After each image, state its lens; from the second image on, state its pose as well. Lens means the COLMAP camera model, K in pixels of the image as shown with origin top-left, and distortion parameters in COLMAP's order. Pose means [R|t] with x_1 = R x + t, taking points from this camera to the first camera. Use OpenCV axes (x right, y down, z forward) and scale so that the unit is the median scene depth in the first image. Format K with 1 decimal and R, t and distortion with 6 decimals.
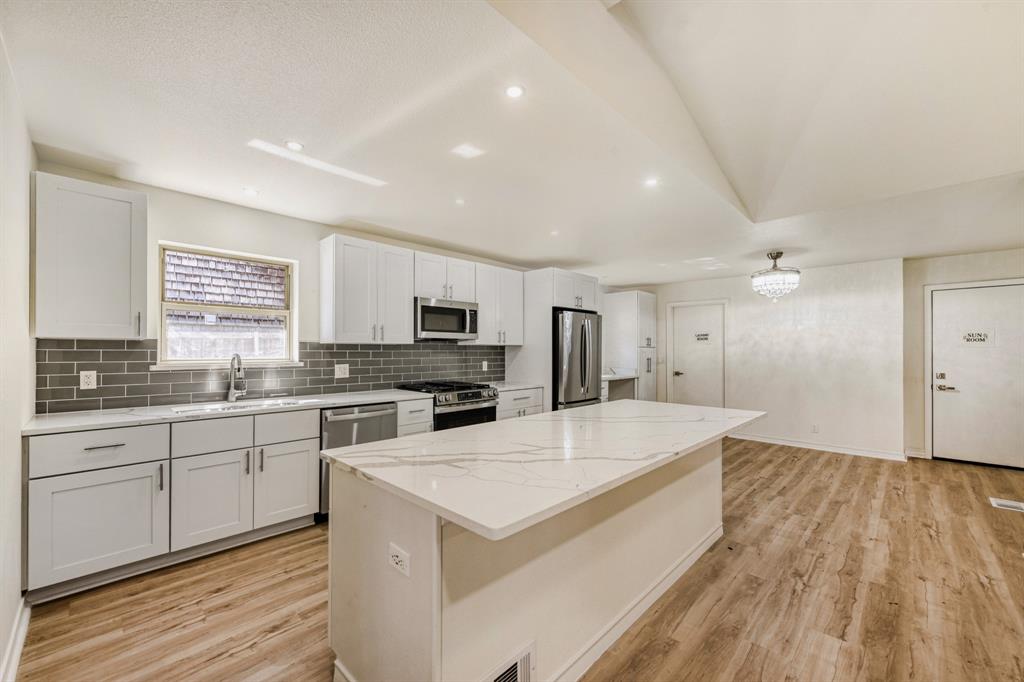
lens RADIAL K [[398.3, 0, 517.6], [0, 398.3, 349.8], [0, 0, 1]] dist [0.006337, 0.000051]
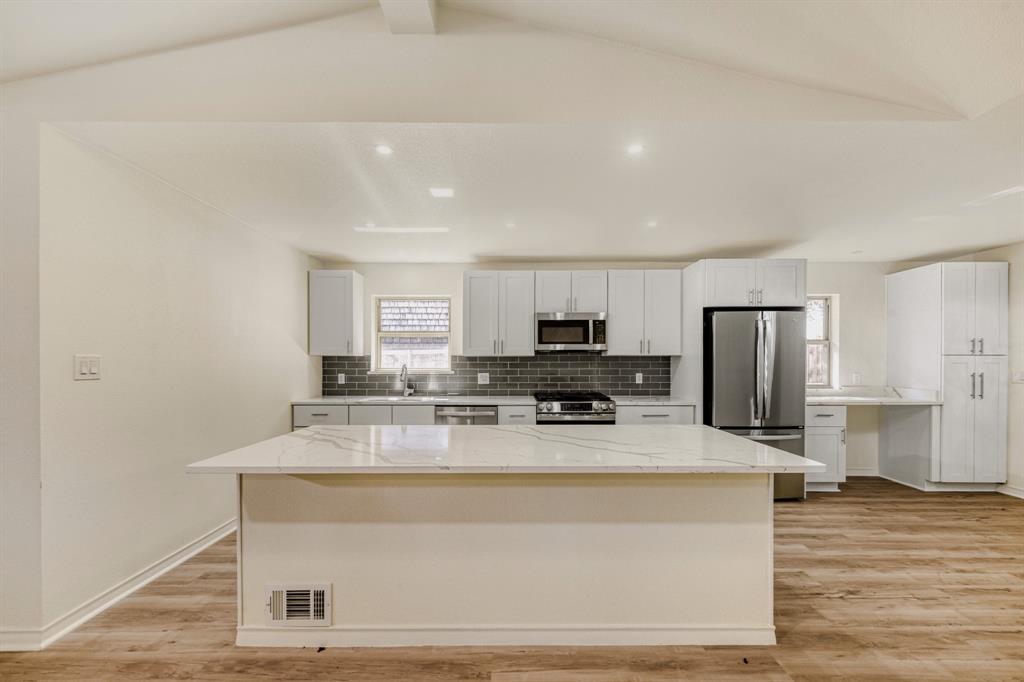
lens RADIAL K [[411.0, 0, 531.6], [0, 411.0, 364.1], [0, 0, 1]] dist [0.000745, 0.000386]
pose [[0.709233, 0.003891, -0.704964, 0.556799], [0.003933, 0.999947, 0.009476, -0.003007], [0.704964, -0.009493, 0.709180, 0.197344]]
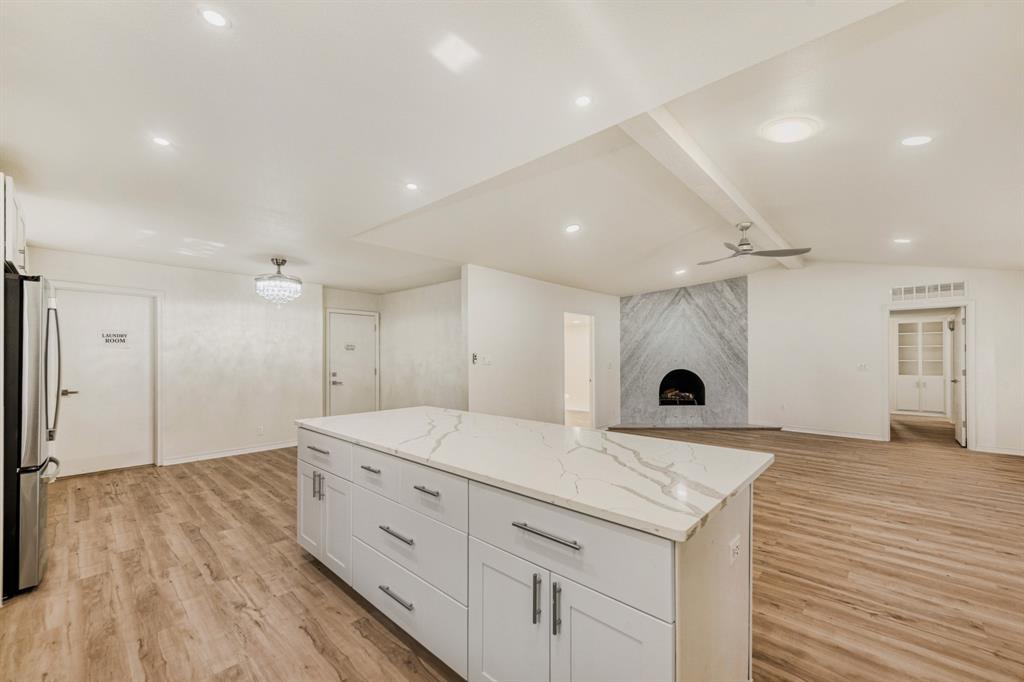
lens RADIAL K [[401.7, 0, 508.8], [0, 401.7, 354.0], [0, 0, 1]] dist [0.000295, 0.000126]
pose [[0.004422, 0.003673, 0.999983, -0.475907], [-0.000649, 0.999993, -0.003670, -0.002227], [-0.999990, -0.000633, 0.004425, 0.547607]]
